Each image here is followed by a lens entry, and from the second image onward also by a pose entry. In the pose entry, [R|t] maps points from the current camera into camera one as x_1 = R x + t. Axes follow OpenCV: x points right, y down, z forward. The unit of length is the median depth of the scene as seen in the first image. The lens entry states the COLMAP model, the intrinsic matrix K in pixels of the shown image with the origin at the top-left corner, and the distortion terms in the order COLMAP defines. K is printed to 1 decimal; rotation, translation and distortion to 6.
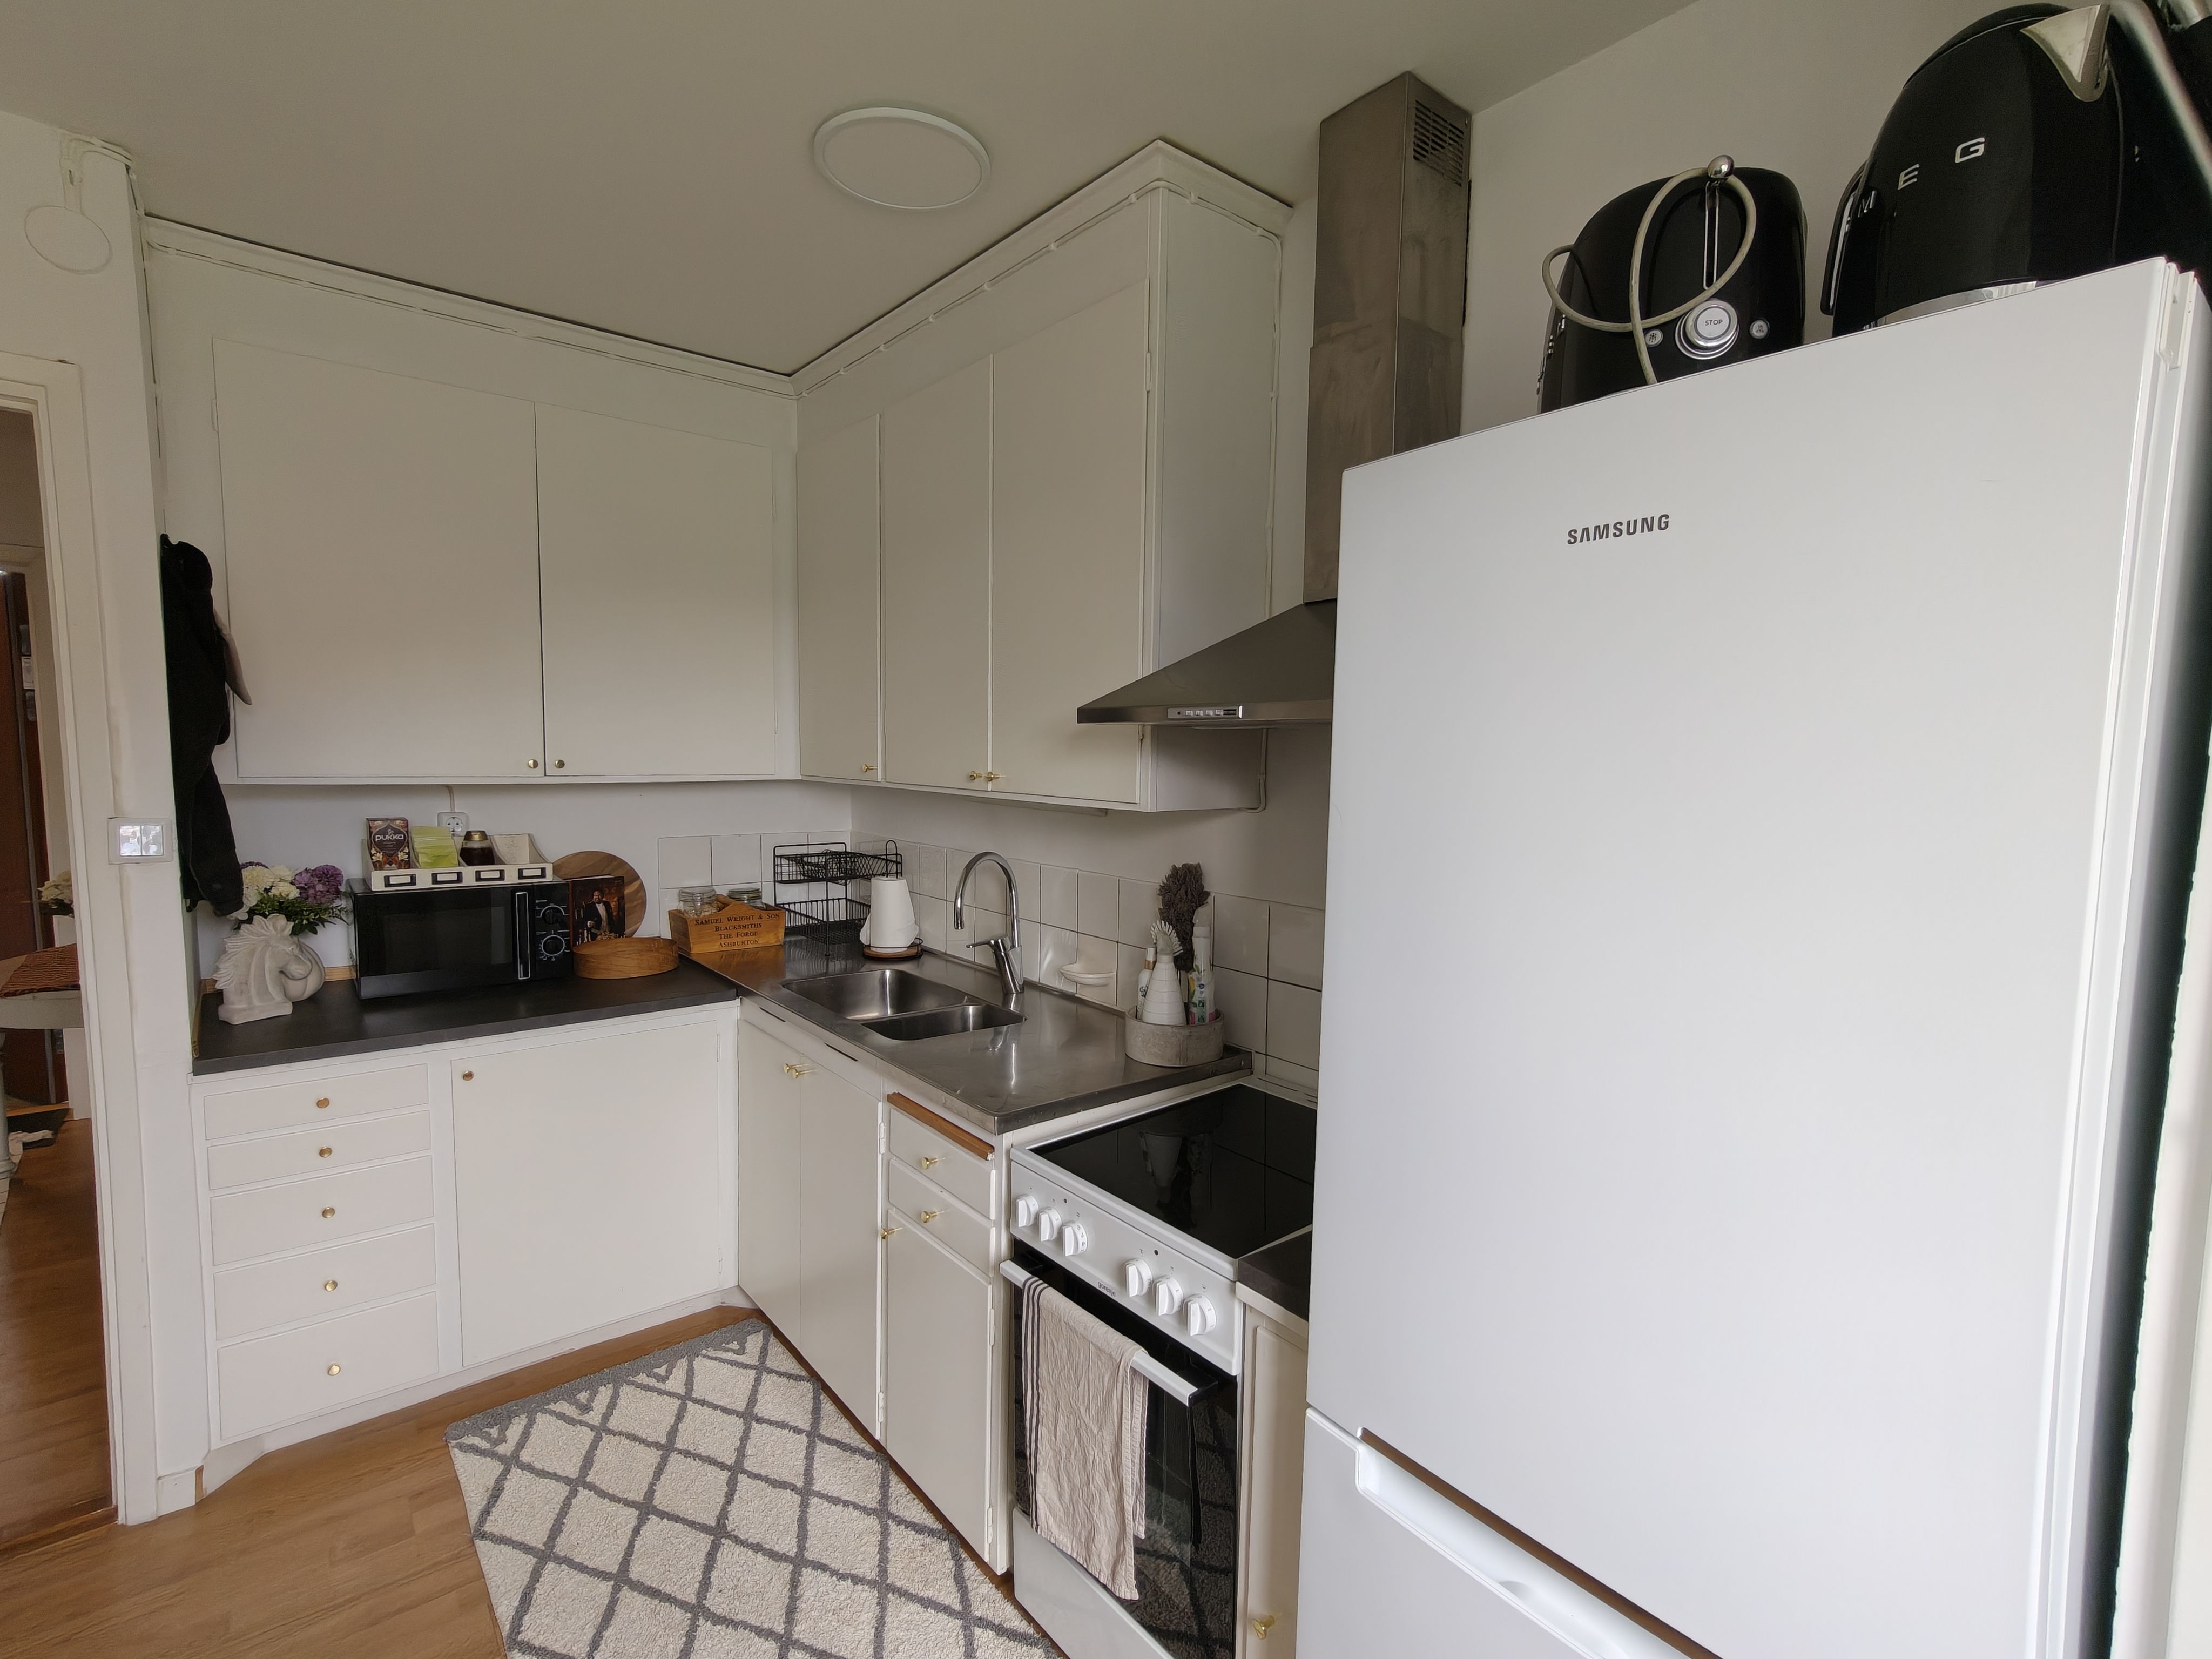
lens RADIAL K [[1041.3, 0, 1106.0], [0, 1041.3, 829.5], [0, 0, 1]] dist [0.002428, 0.001142]
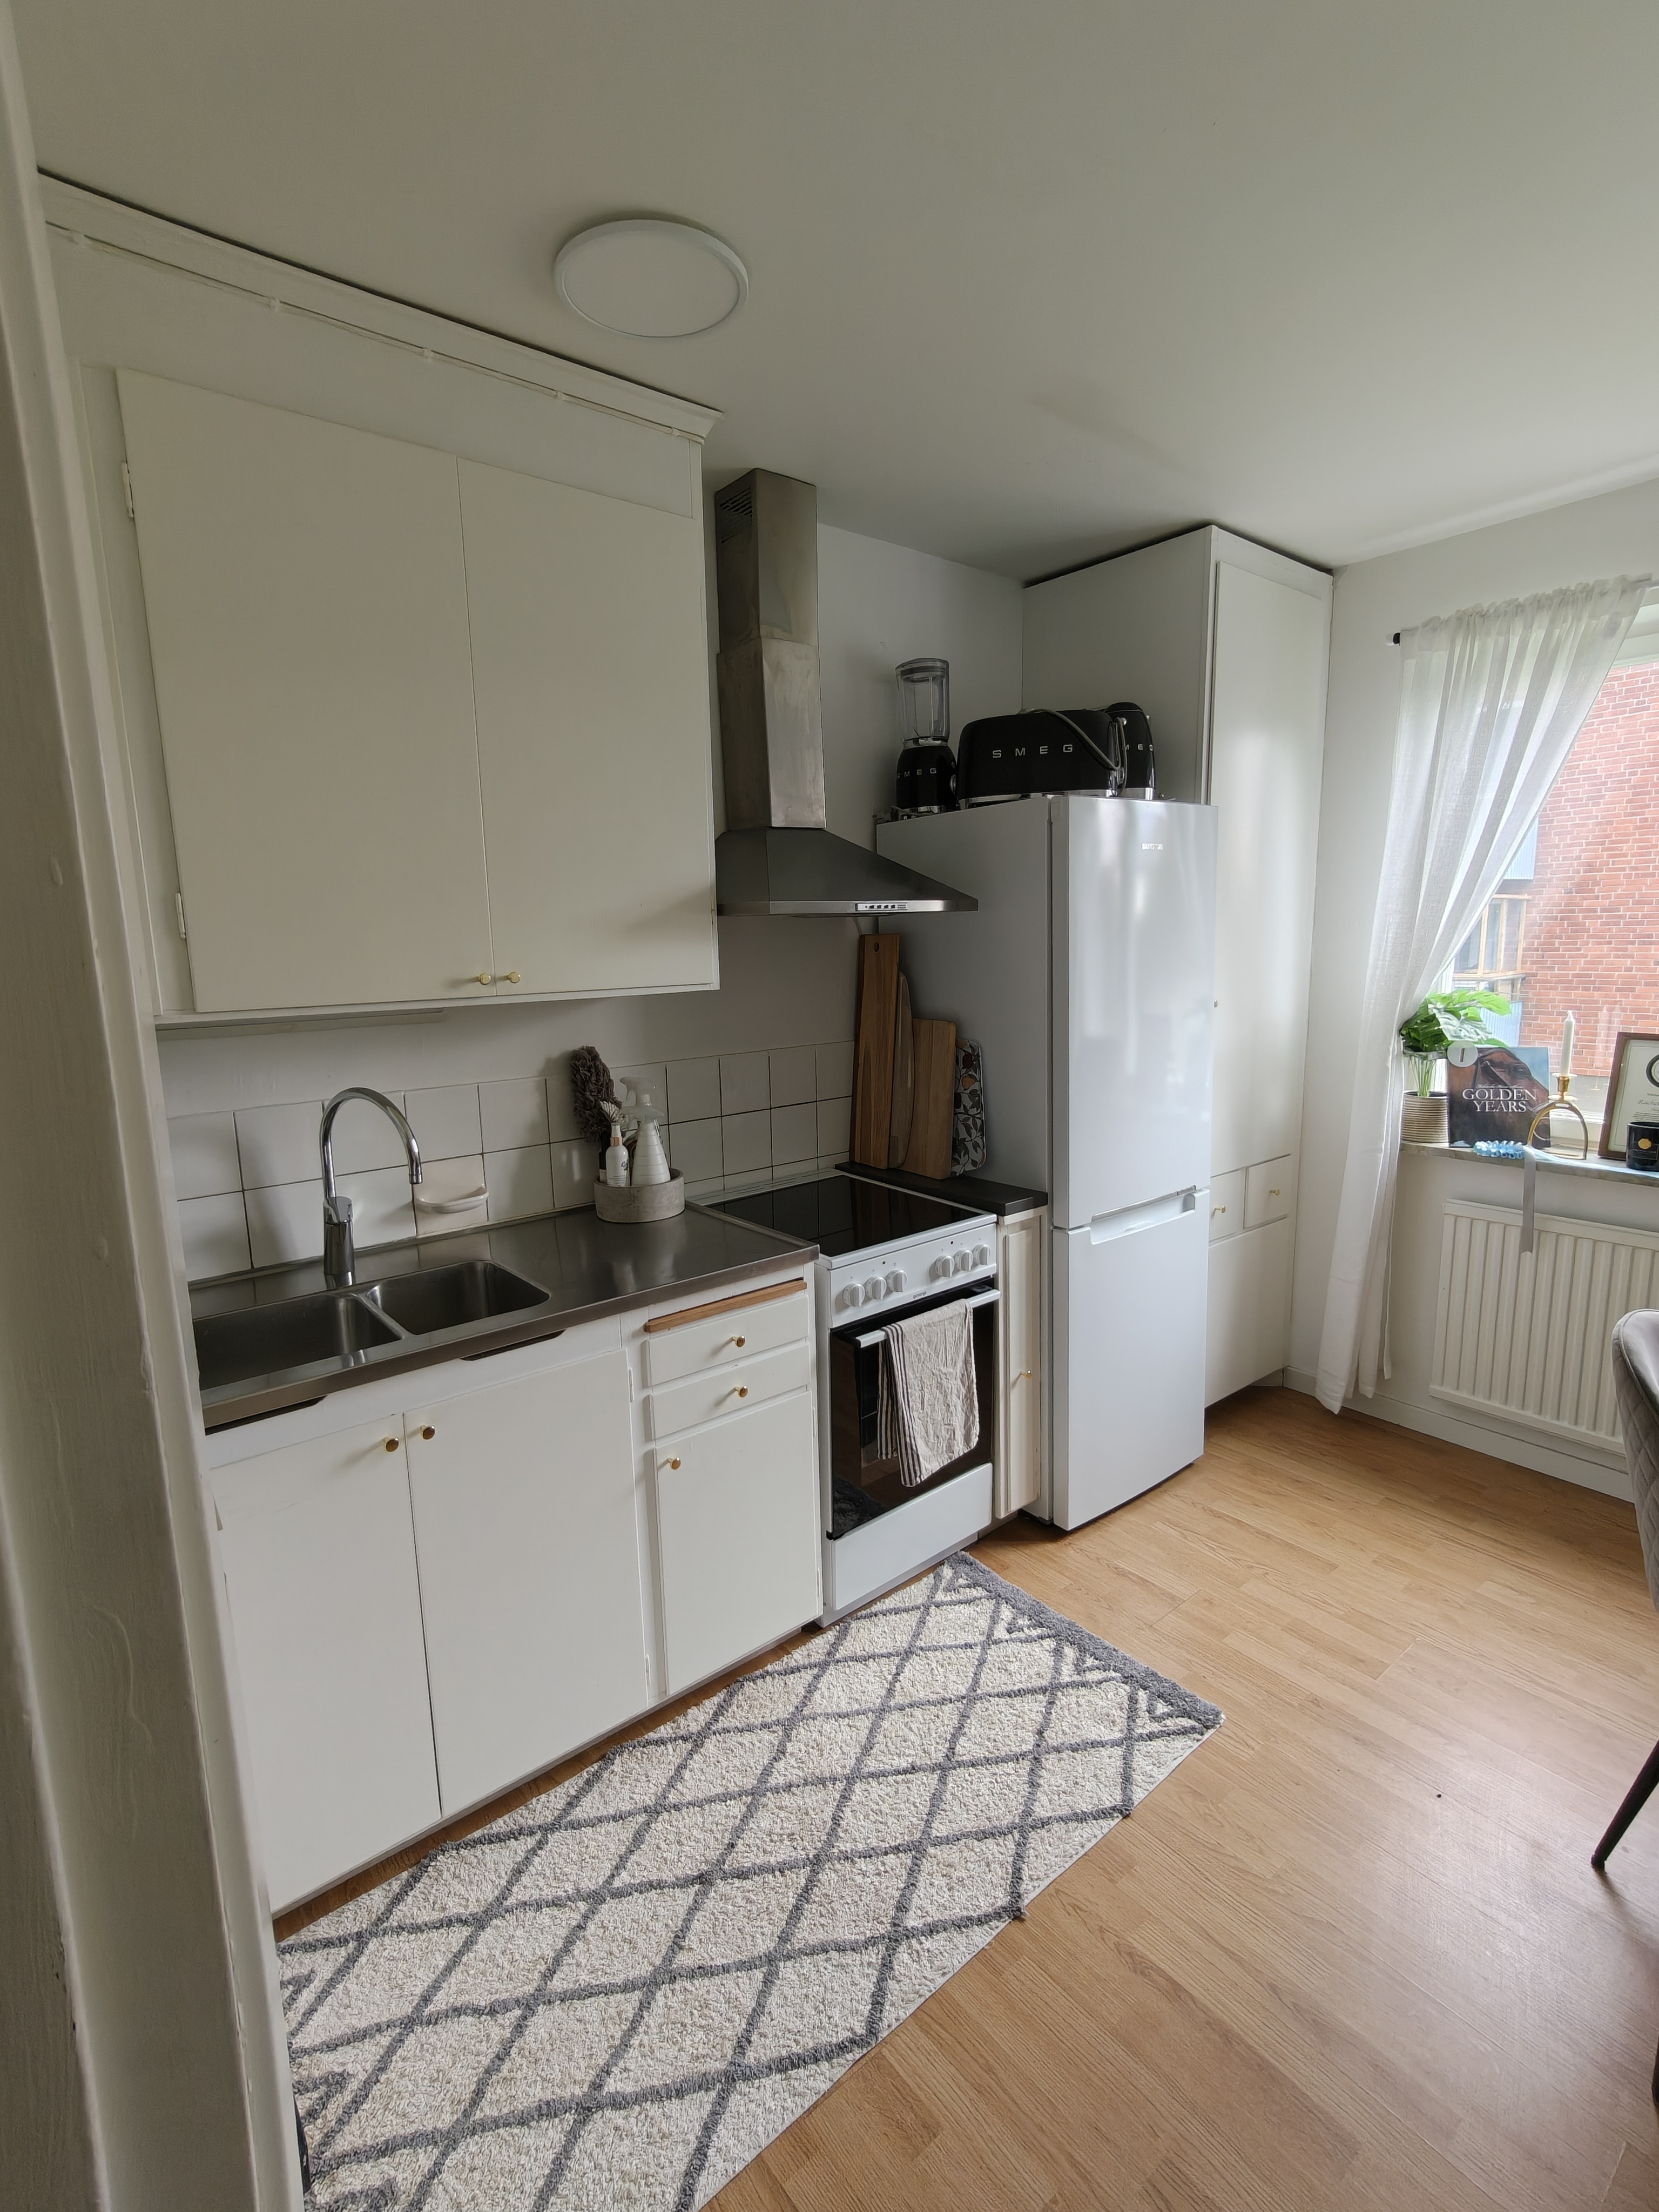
lens RADIAL K [[1041.3, 0, 829.5], [0, 1041.3, 1106.0], [0, 0, 1]] dist [0.002428, 0.001142]
pose [[0.002423, -0.181657, 0.983359, -0.968192], [0.109930, 0.977450, 0.180295, -0.072092], [-0.993936, 0.107664, 0.022338, 0.725868]]
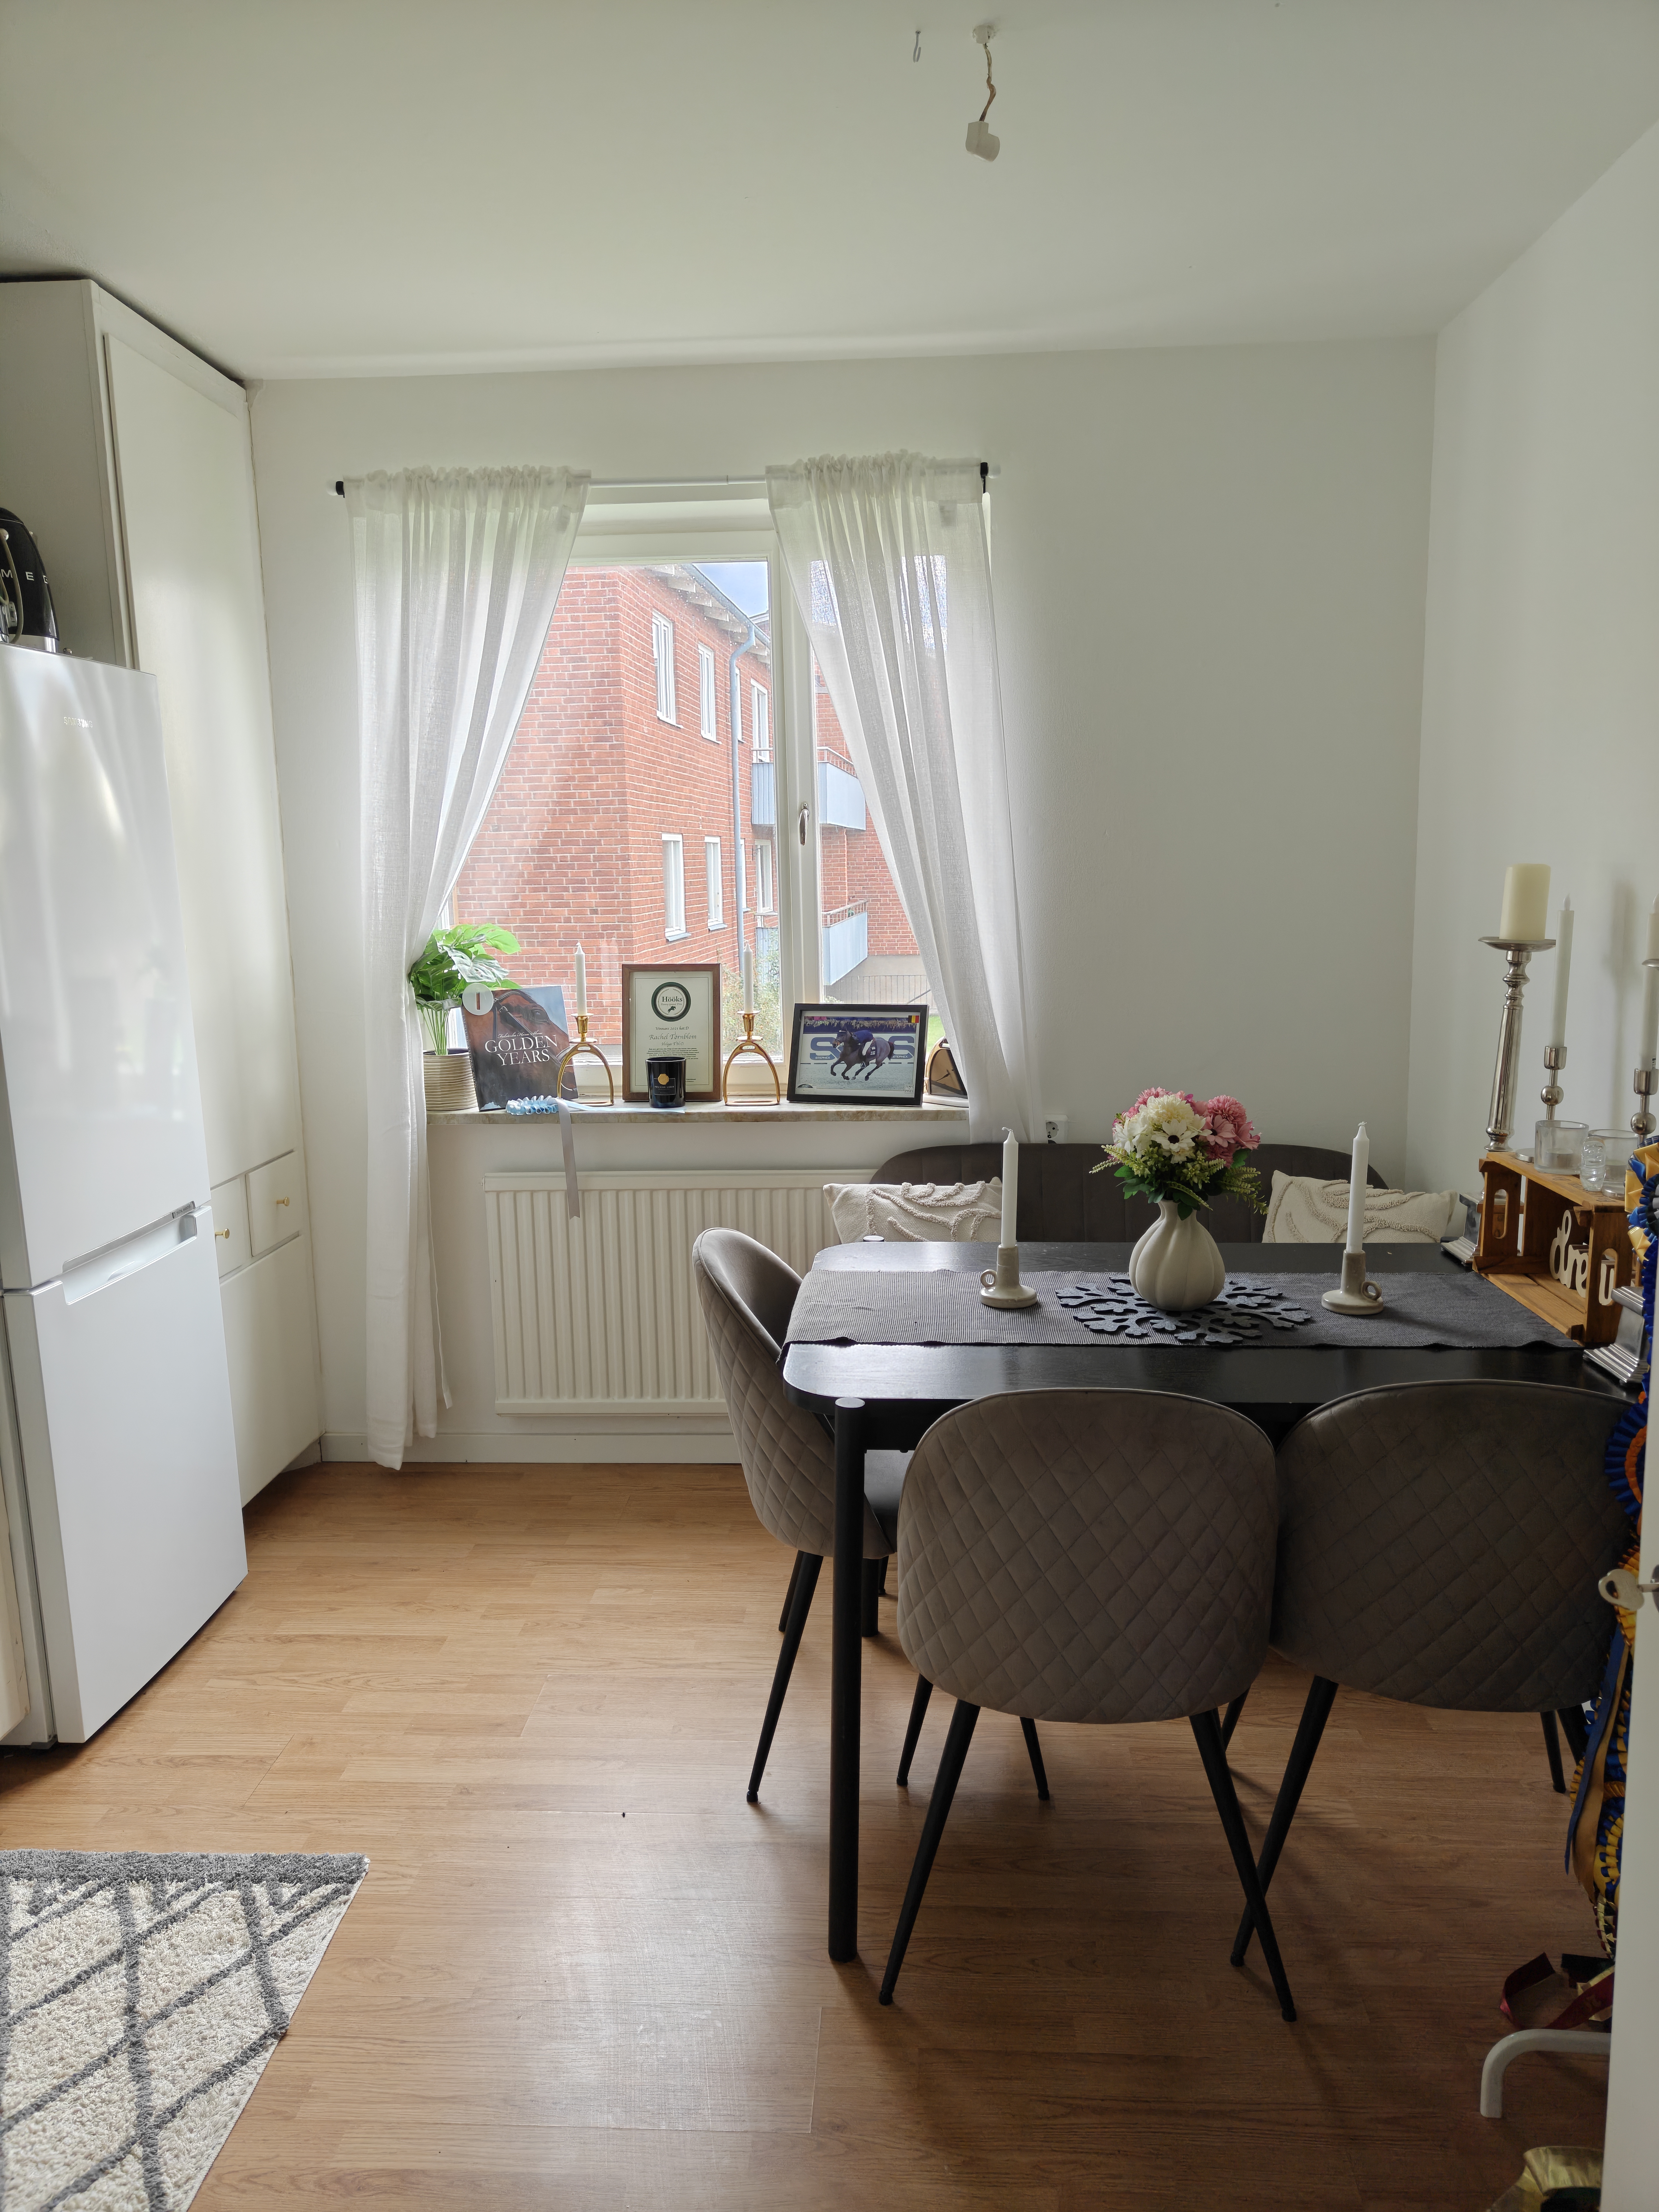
lens RADIAL K [[1548.9, 0, 829.5], [0, 1548.9, 1106.0], [0, 0, 1]] dist [0.003770, -0.000261]
pose [[-0.741936, -0.107516, 0.661794, -1.023379], [0.064475, 0.971043, 0.230039, -0.058076], [-0.667364, 0.213344, -0.713520, 0.871472]]
